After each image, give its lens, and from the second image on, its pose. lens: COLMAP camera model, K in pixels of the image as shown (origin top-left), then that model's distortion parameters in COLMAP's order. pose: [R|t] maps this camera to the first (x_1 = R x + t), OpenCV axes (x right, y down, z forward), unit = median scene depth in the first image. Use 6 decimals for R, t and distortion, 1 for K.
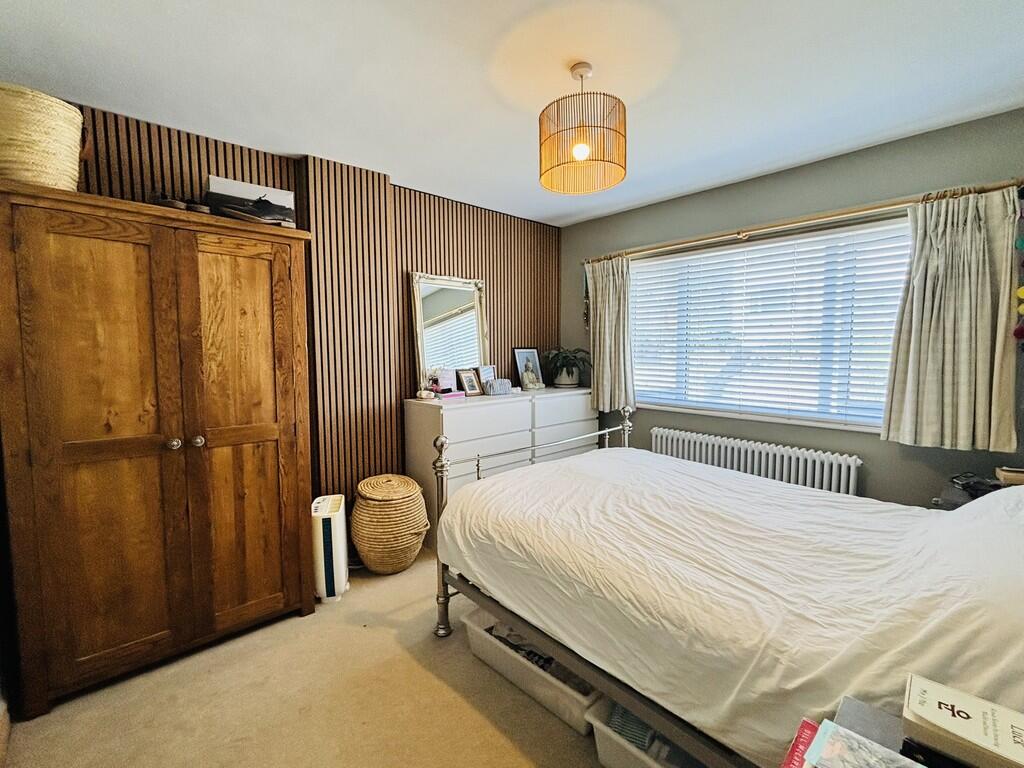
lens RADIAL K [[454.2, 0, 509.4], [0, 454.2, 381.2], [0, 0, 1]] dist [0.002271, 0.000054]
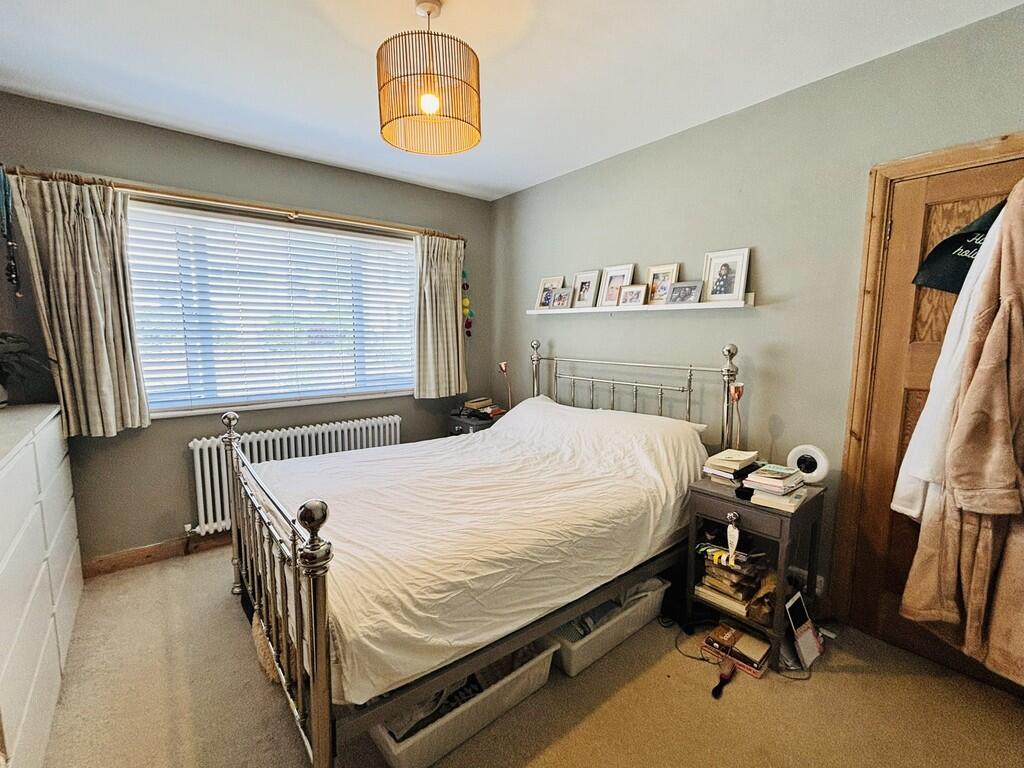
lens RADIAL K [[454.2, 0, 509.4], [0, 454.2, 381.2], [0, 0, 1]] dist [0.002271, 0.000054]
pose [[0.053090, -0.105052, 0.993049, -0.739452], [0.073479, 0.992166, 0.101030, -0.059417], [-0.995883, 0.067604, 0.060393, 0.835057]]
